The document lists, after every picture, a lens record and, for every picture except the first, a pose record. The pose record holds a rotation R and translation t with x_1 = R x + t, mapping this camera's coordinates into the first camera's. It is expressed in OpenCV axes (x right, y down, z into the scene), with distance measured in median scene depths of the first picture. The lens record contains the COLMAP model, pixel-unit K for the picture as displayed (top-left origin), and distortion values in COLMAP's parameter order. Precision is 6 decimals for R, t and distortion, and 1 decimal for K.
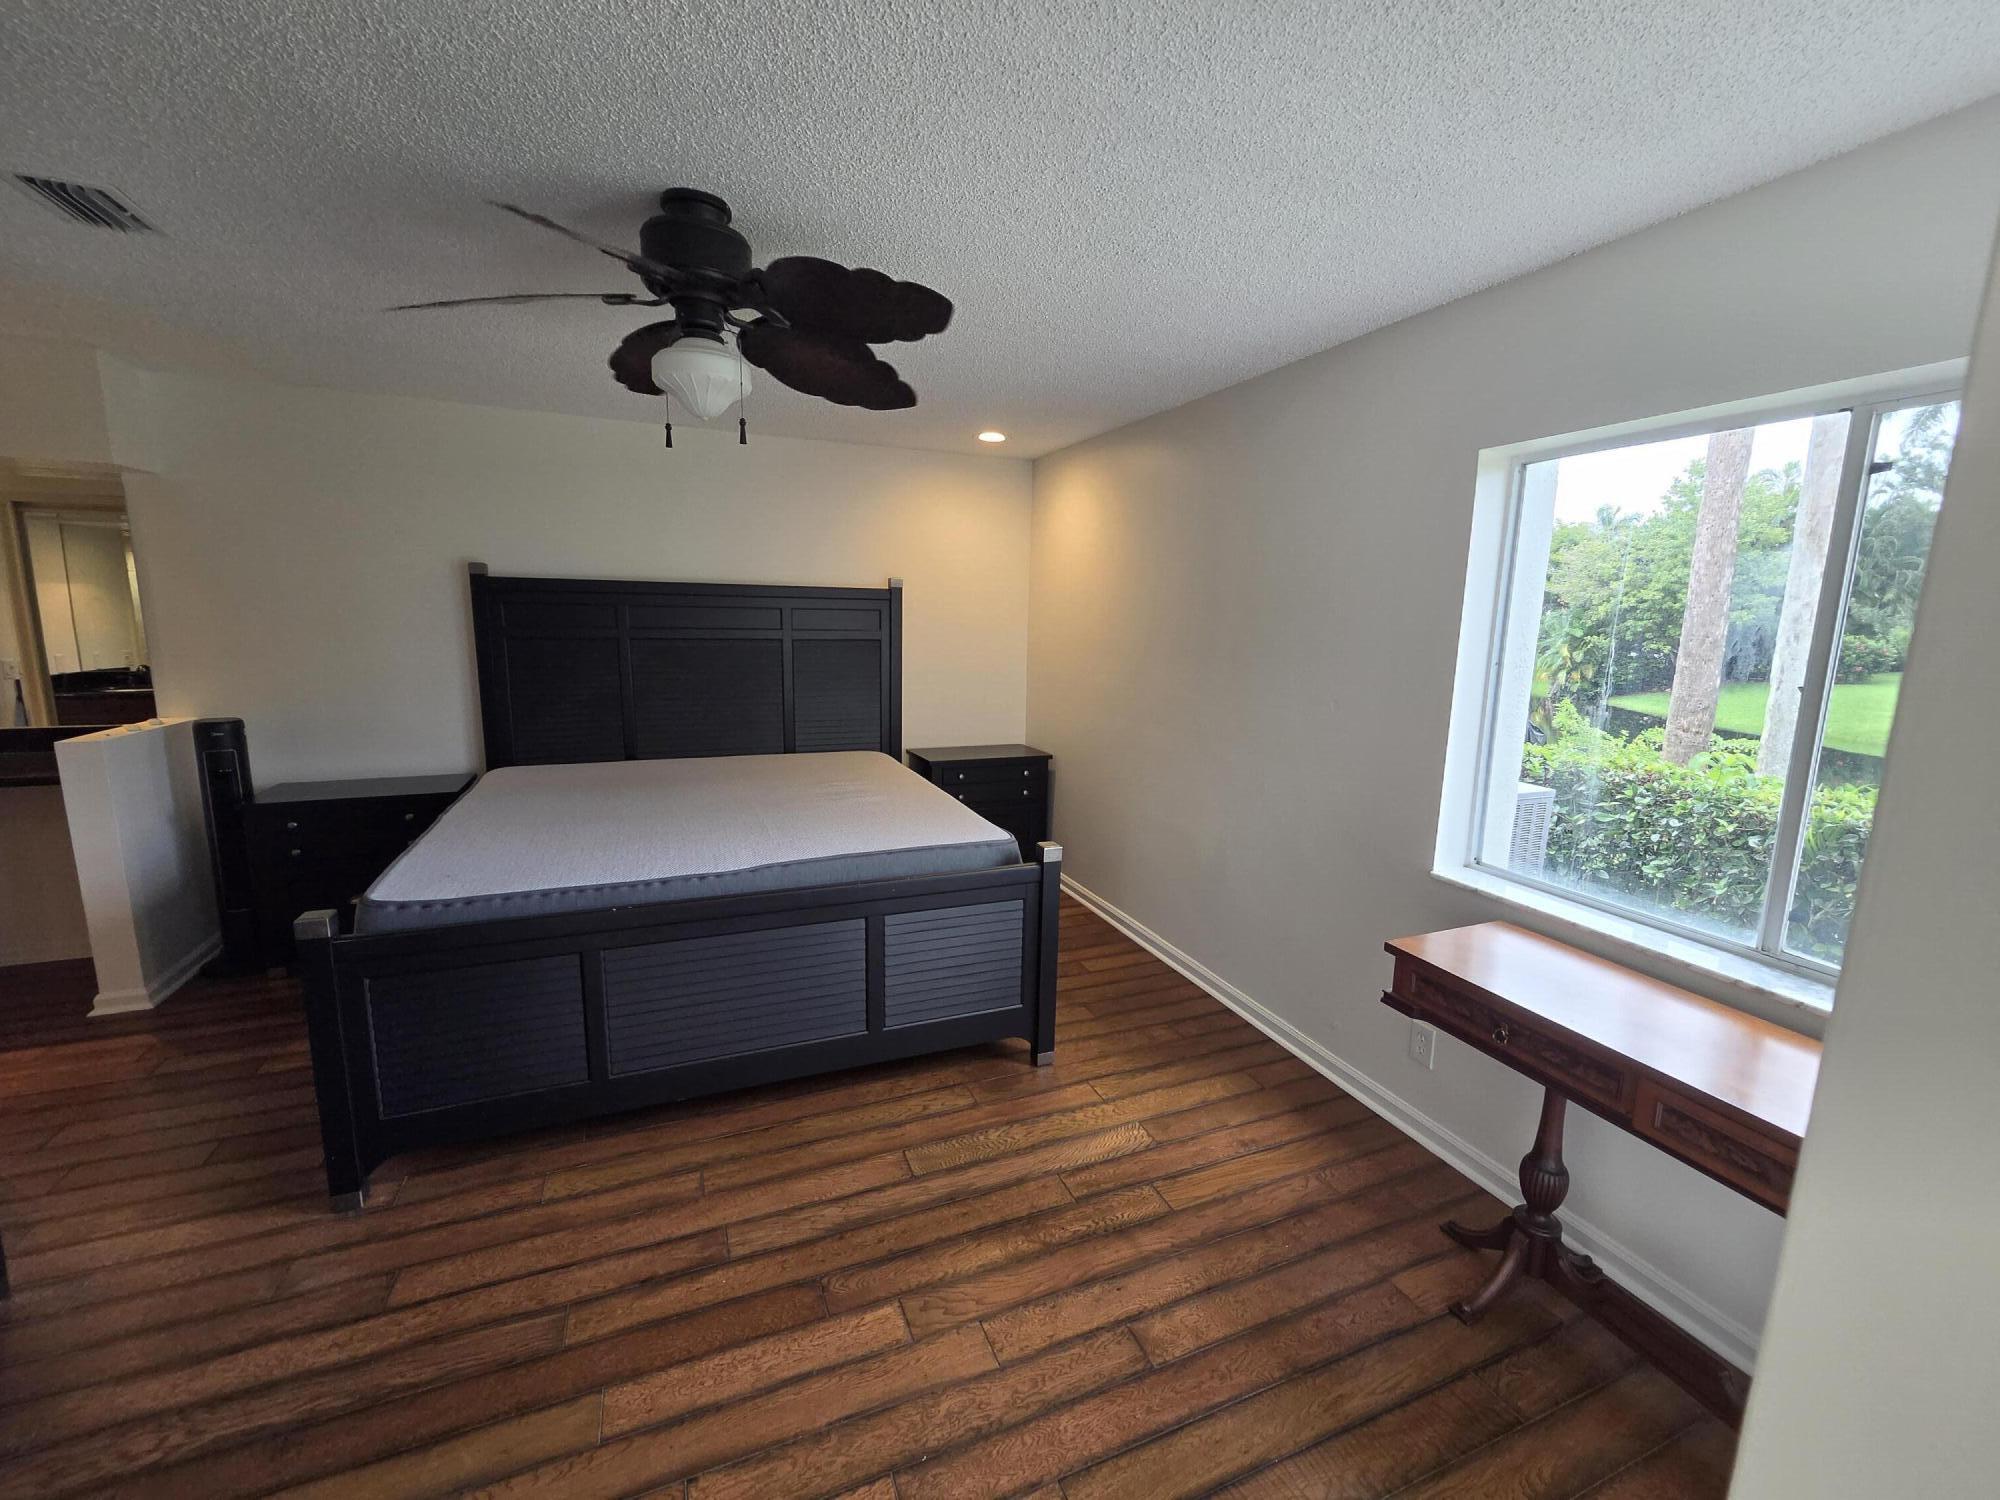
lens RADIAL K [[822.2, 0, 1010.9], [0, 822.2, 756.8], [0, 0, 1]] dist [-0.002588, 0.000994]
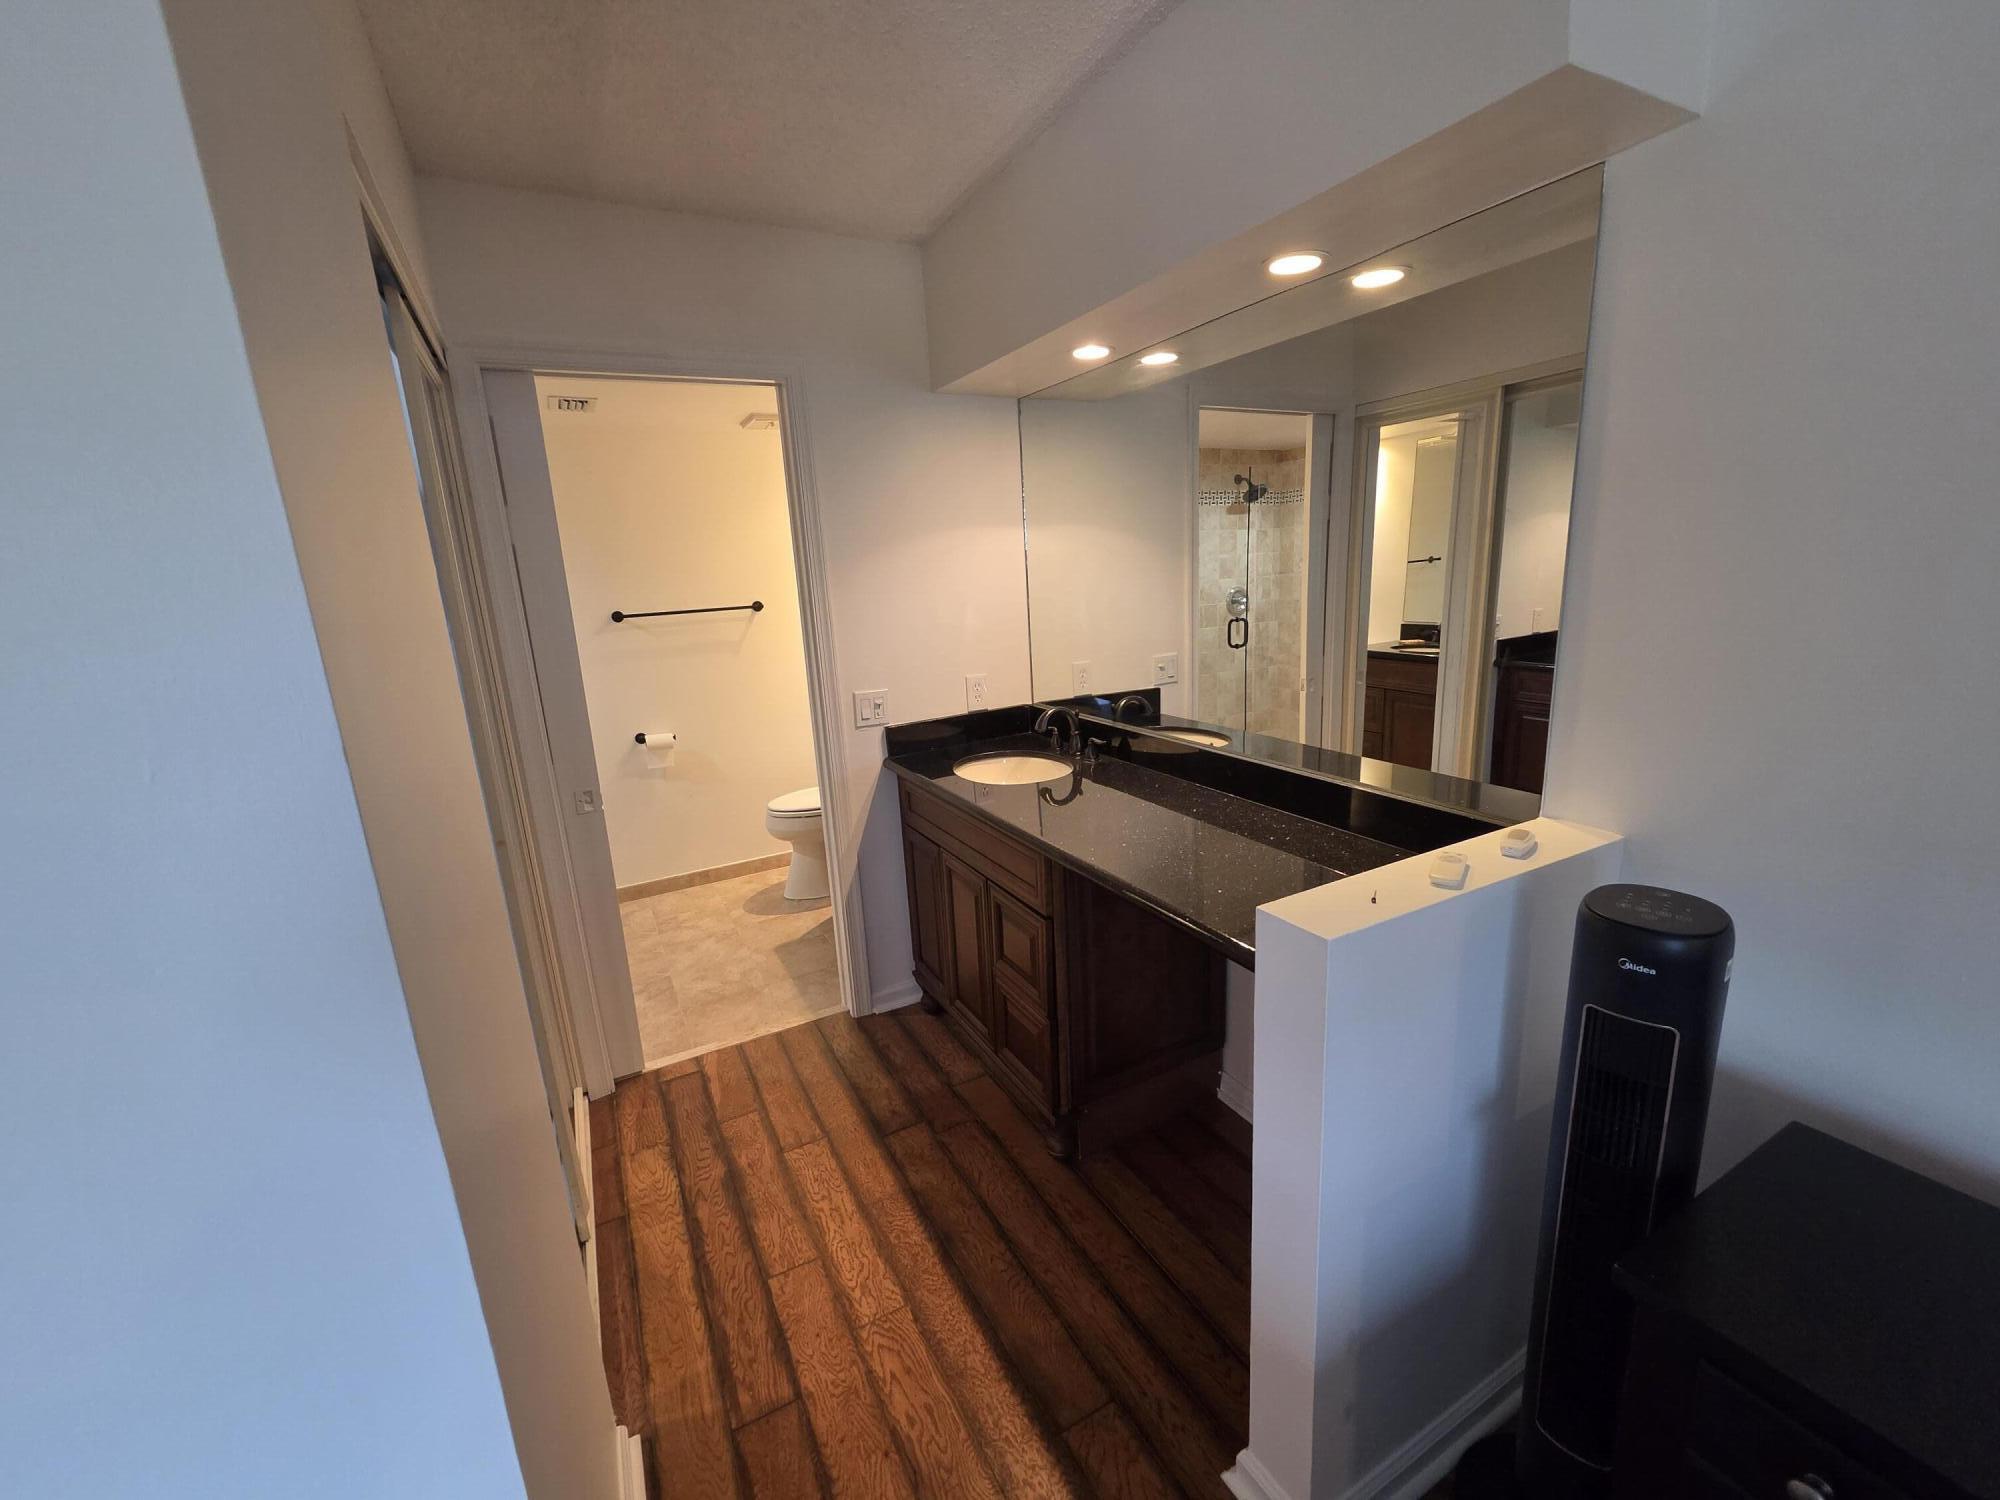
lens RADIAL K [[822.2, 0, 1011.1], [0, 822.2, 749.4], [0, 0, 1]] dist [-0.002588, 0.000994]
pose [[0.111635, 0.196810, -0.974065, -1.044347], [-0.125597, 0.975127, 0.182630, -0.188203], [0.985780, 0.101952, 0.133577, 1.056474]]
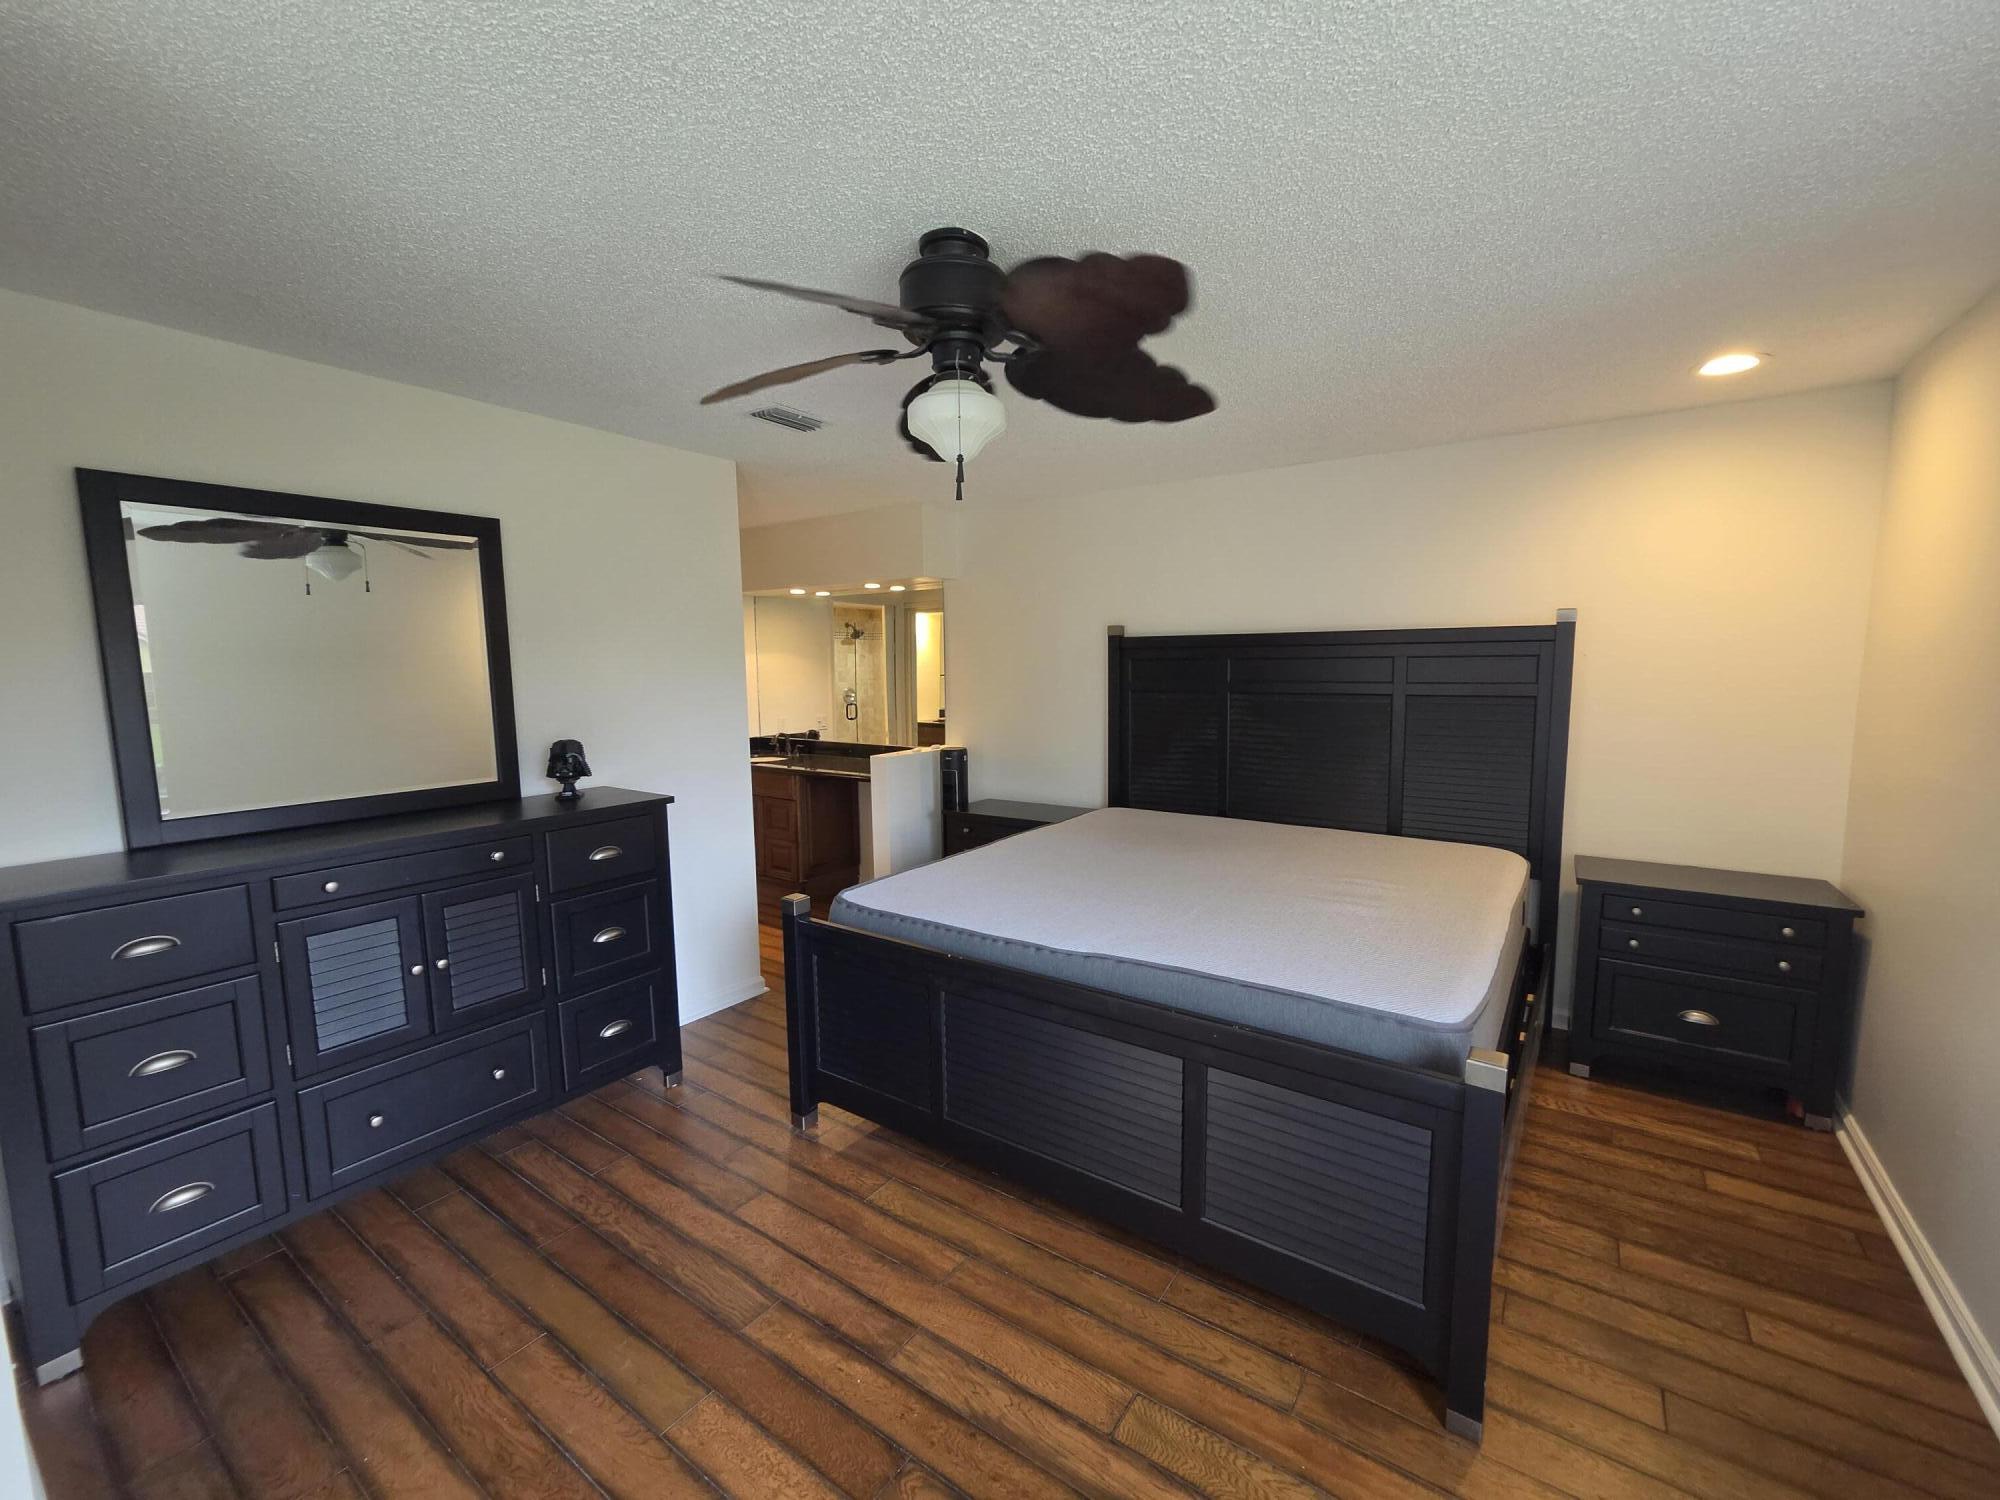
lens RADIAL K [[822.2, 0, 1002.2], [0, 822.2, 755.4], [0, 0, 1]] dist [-0.002588, 0.000994]
pose [[0.543903, 0.070984, -0.836141, 0.370631], [-0.125020, 0.992150, 0.002903, -0.068980], [0.829783, 0.102955, 0.548508, 0.439491]]
